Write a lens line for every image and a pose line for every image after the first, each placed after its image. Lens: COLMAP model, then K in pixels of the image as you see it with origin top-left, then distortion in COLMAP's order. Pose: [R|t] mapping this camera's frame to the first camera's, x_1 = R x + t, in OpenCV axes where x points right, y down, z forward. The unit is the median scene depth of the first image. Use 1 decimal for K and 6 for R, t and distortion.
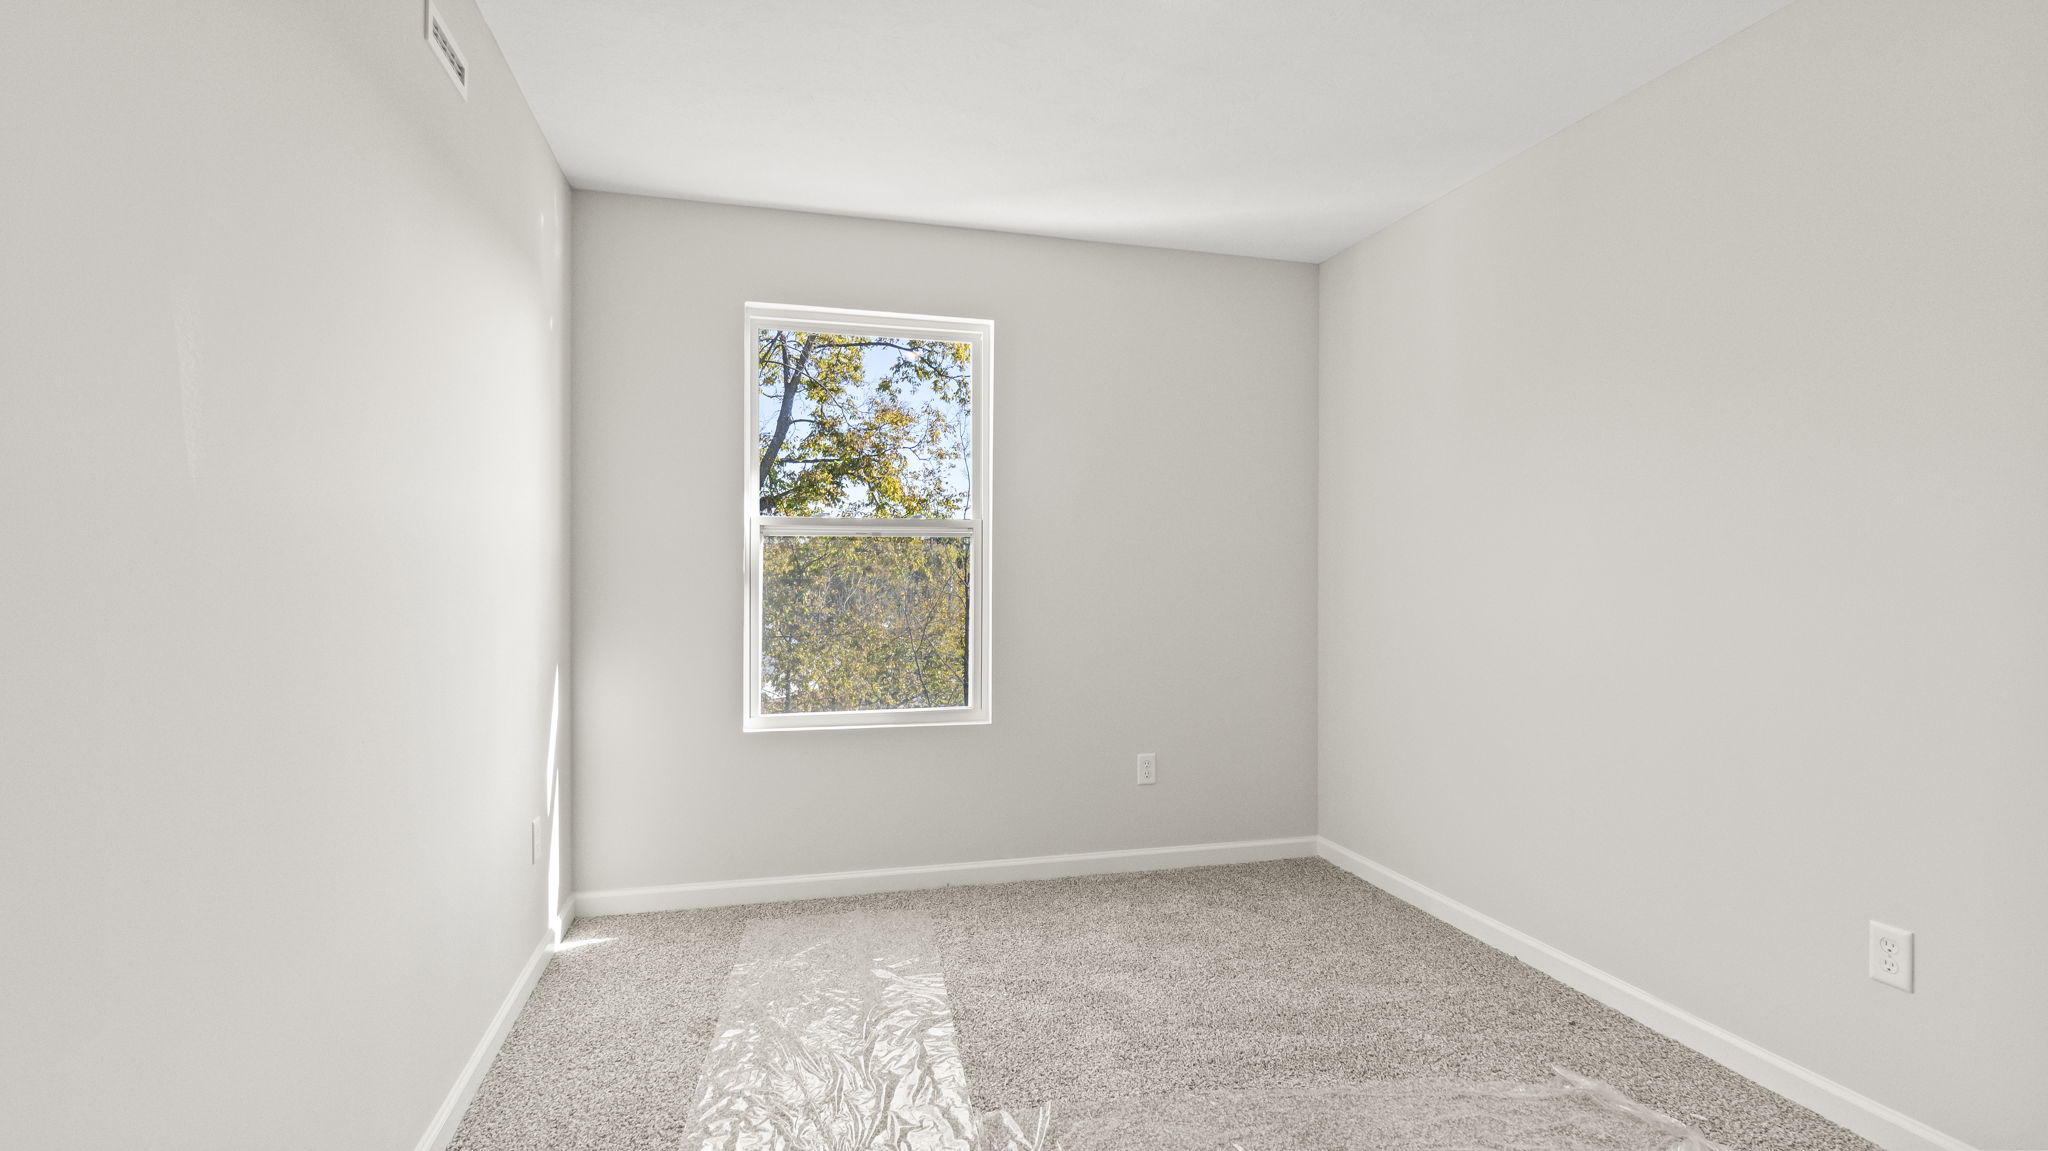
lens RADIAL K [[936.7, 0, 1018.1], [0, 936.7, 562.8], [0, 0, 1]] dist [0.023596, 0.000067]
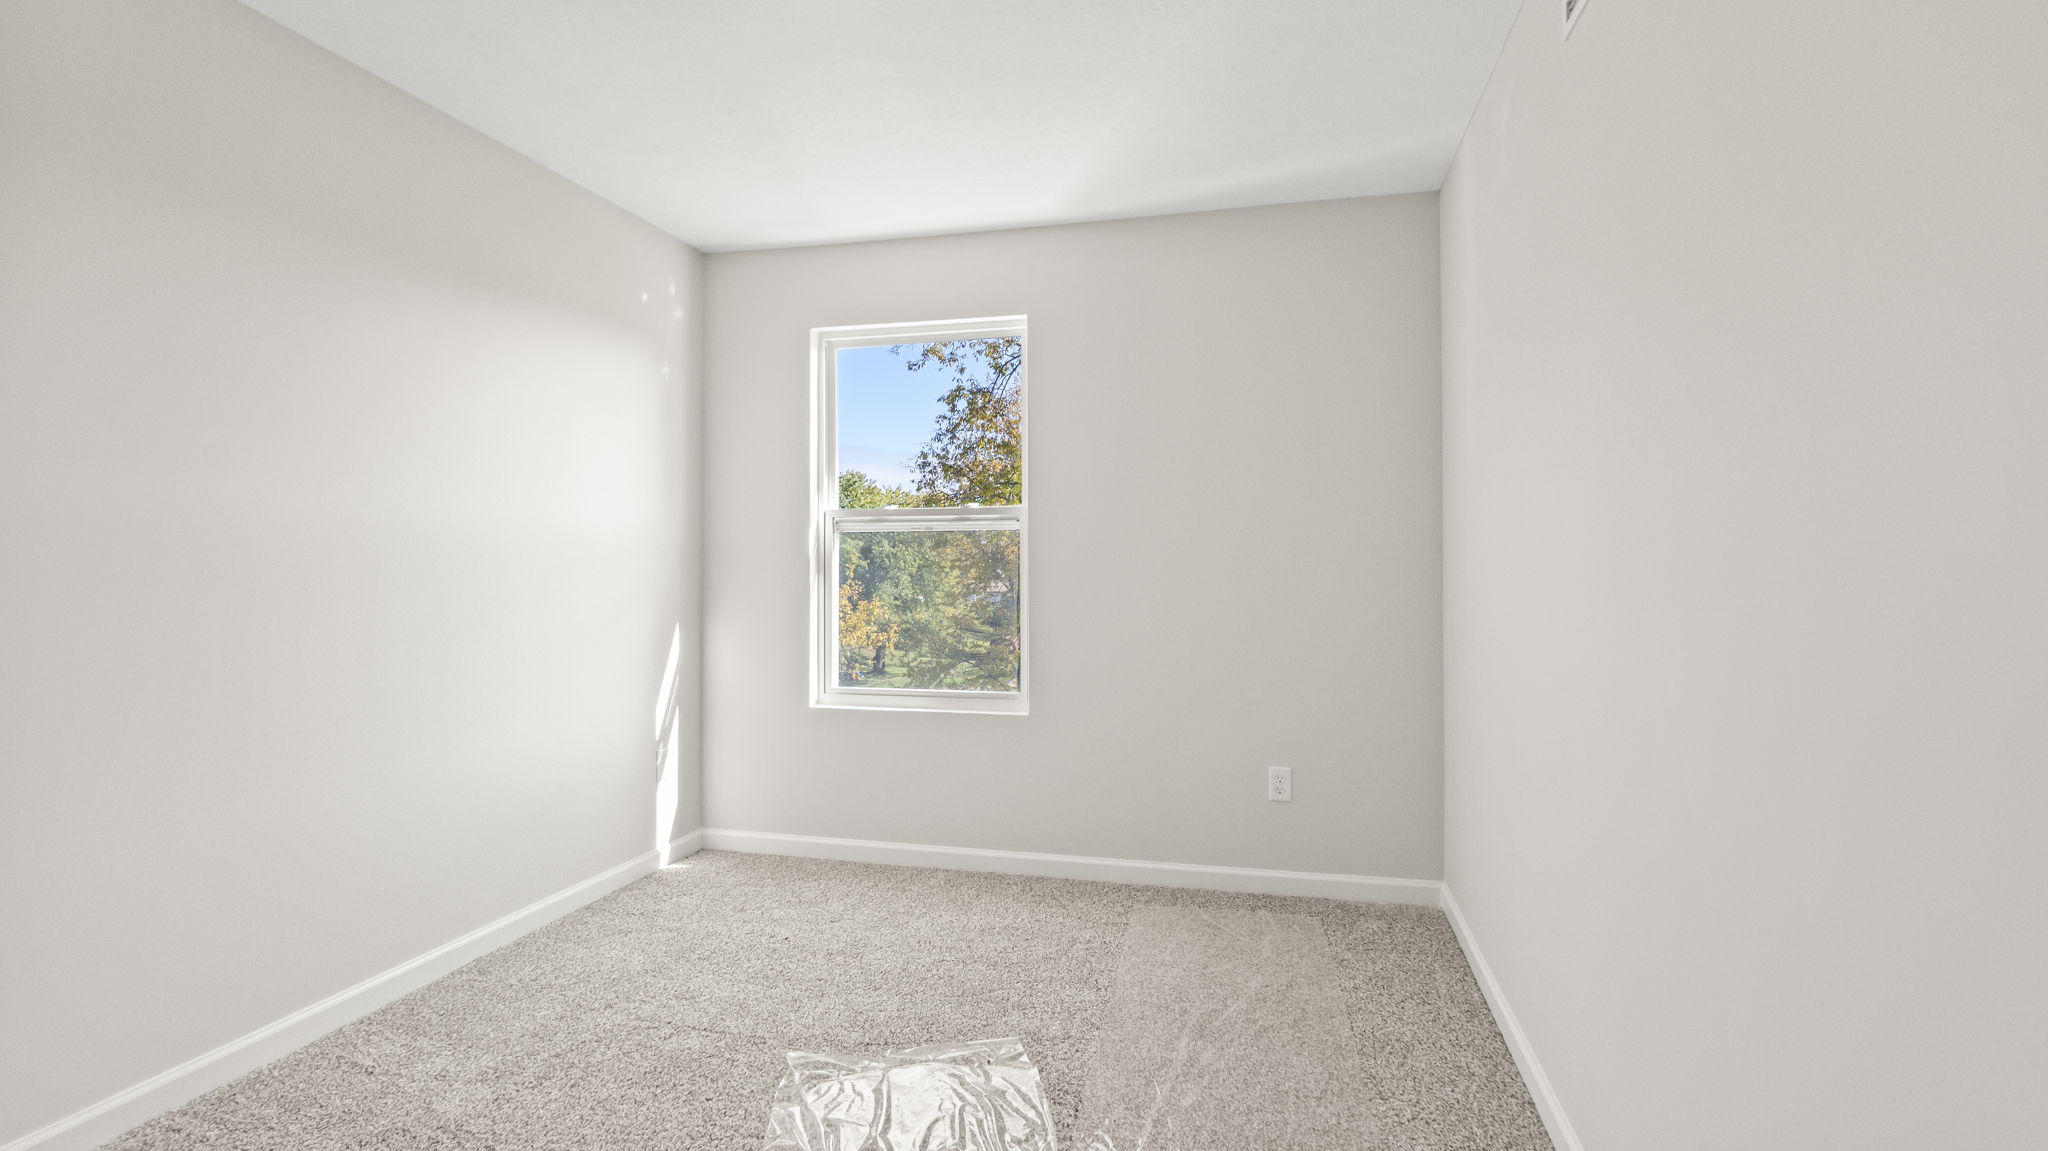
lens RADIAL K [[942.4, 0, 1036.9], [0, 942.4, 573.4], [0, 0, 1]] dist [0.000051, 0.000245]
pose [[0.876100, -0.002738, -0.482122, 0.481023], [0.010500, 0.999855, 0.013402, 0.003867], [0.482016, -0.016803, 0.876002, 0.126666]]
